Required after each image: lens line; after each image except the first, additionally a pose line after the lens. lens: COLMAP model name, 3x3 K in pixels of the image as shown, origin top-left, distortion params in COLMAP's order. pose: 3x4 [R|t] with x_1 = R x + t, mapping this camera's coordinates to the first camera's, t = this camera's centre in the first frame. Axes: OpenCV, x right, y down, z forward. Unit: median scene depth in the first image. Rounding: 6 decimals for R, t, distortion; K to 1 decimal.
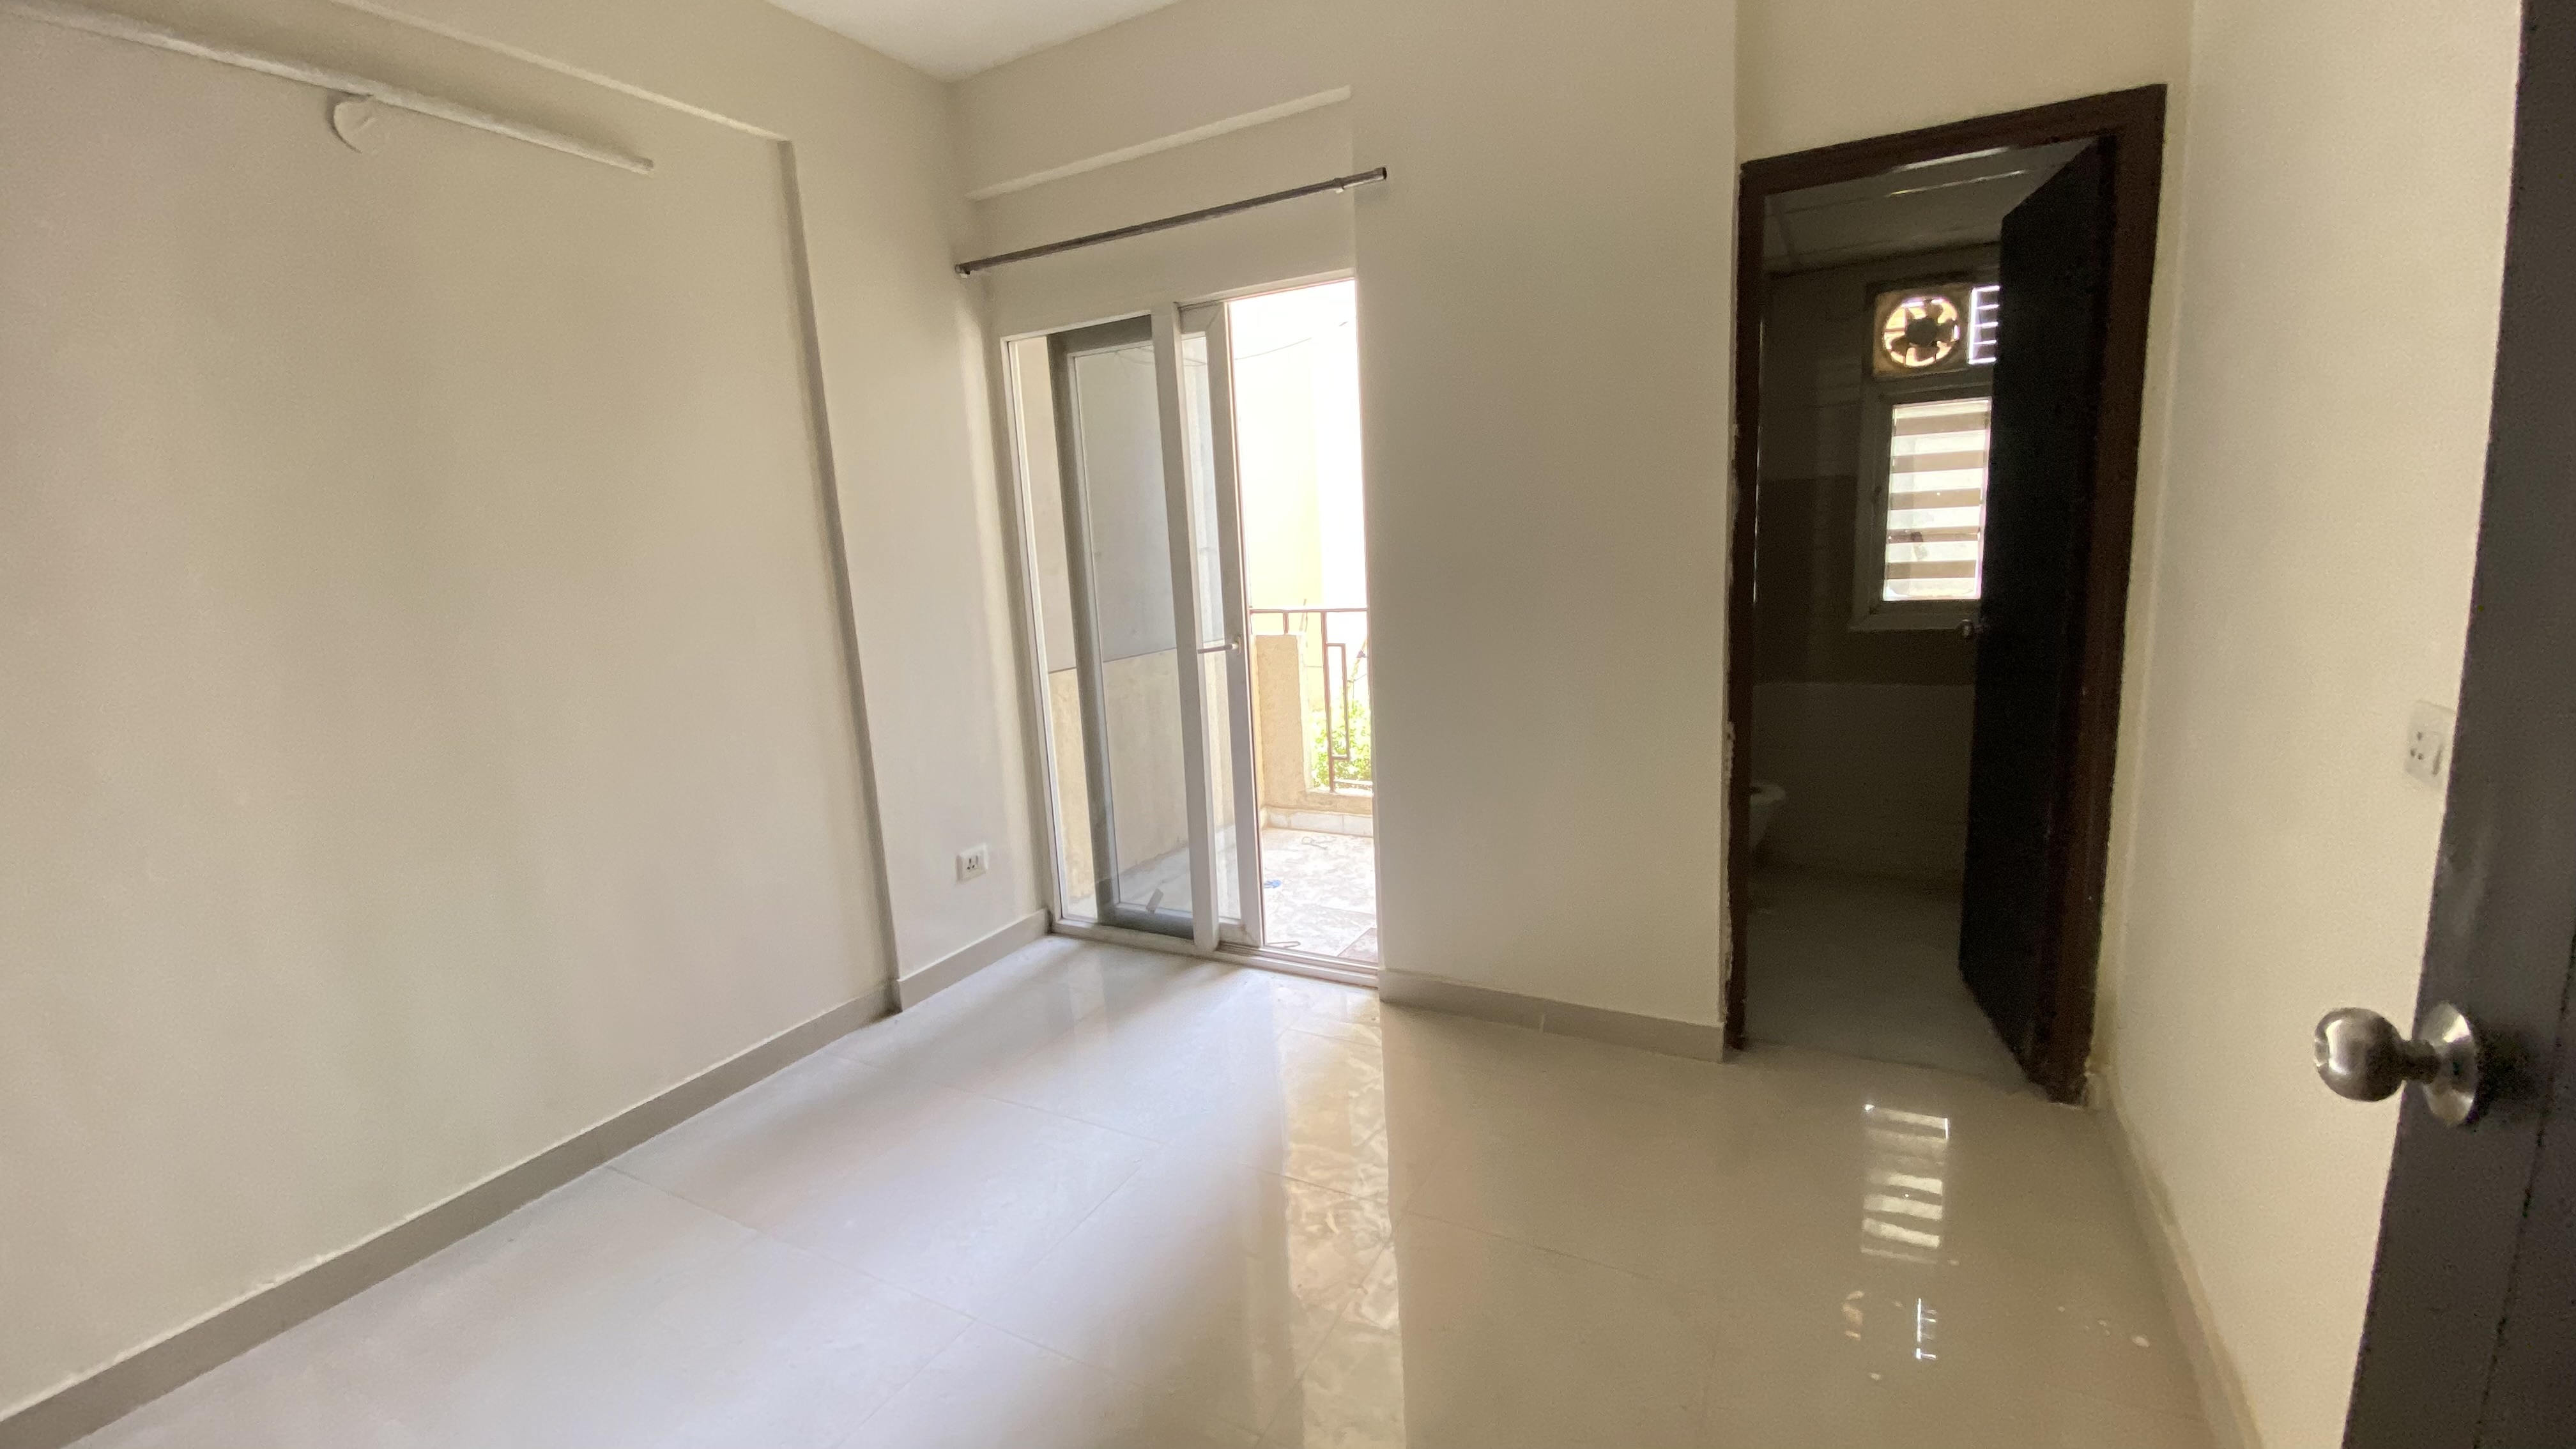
lens RADIAL K [[1066.2, 0, 1287.1], [0, 1066.2, 722.7], [0, 0, 1]] dist [0.021084, -0.020239]
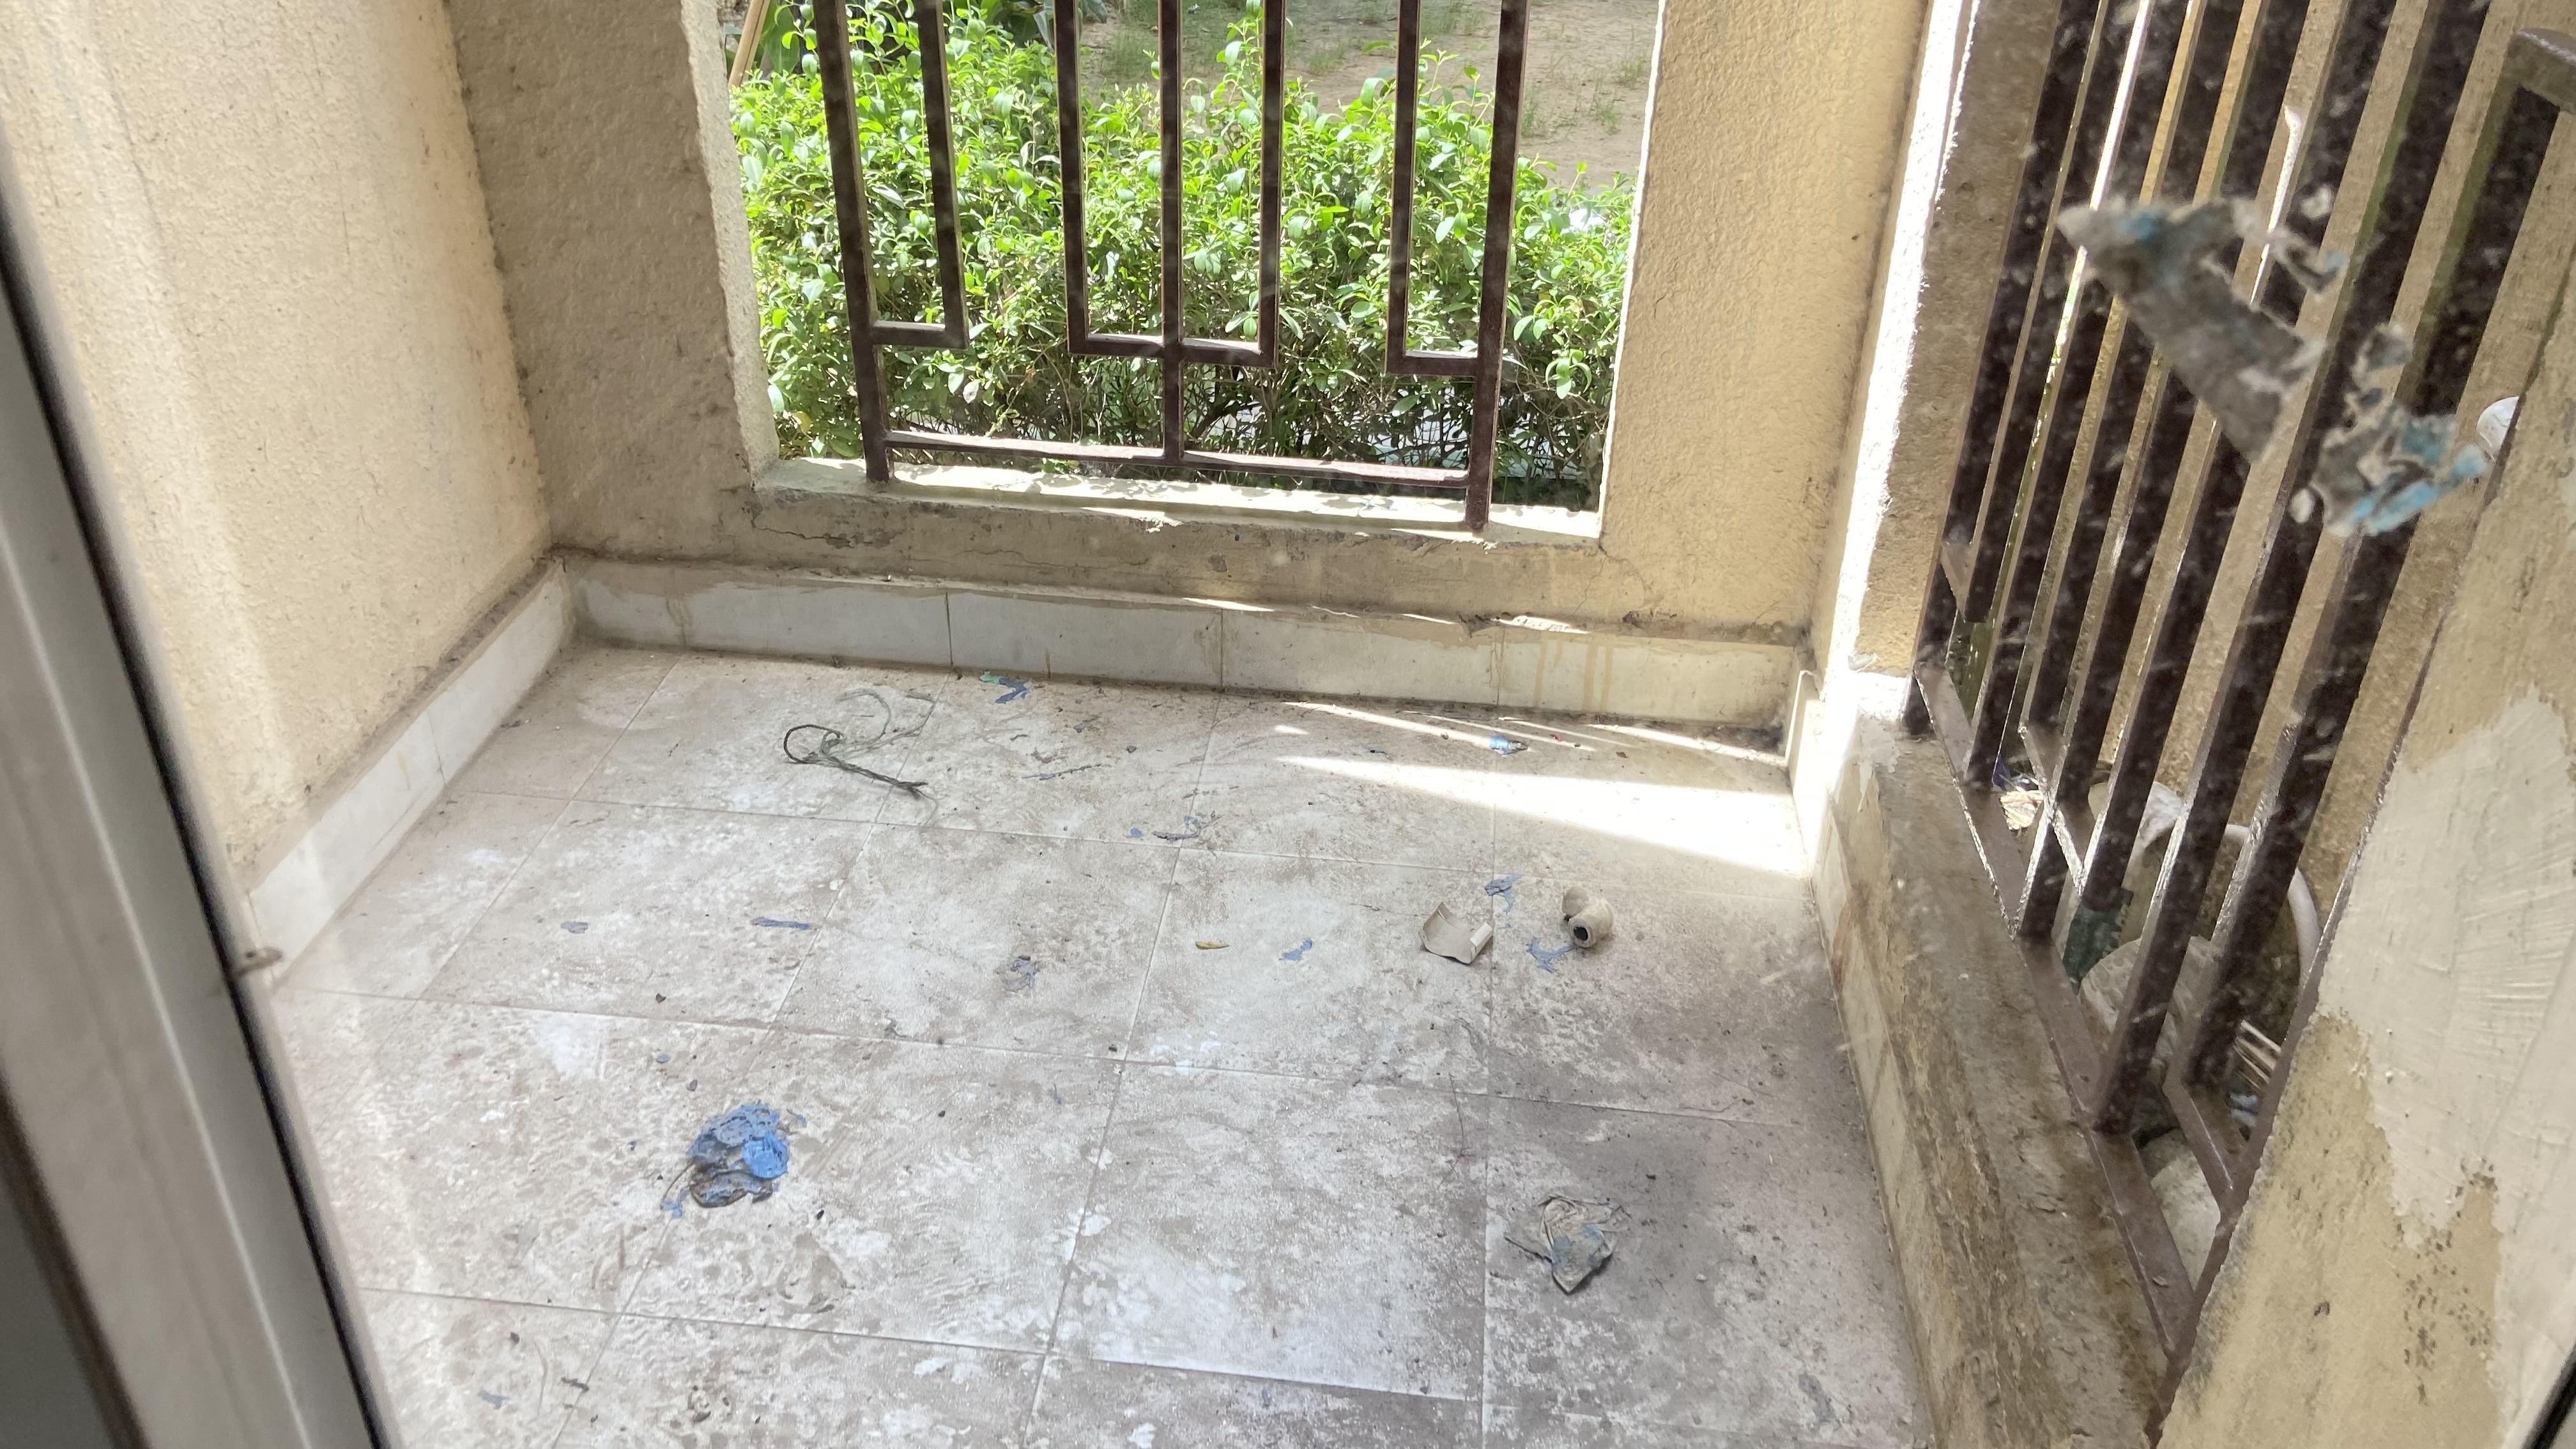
lens RADIAL K [[1973.8, 0, 1288.0], [0, 1973.8, 724.5], [0, 0, 1]] dist [0.000072, -0.000048]
pose [[0.921184, -0.131028, 0.366404, -0.036675], [-0.005029, 0.937517, 0.347904, -0.032313], [-0.389095, -0.322326, 0.862966, 0.595457]]
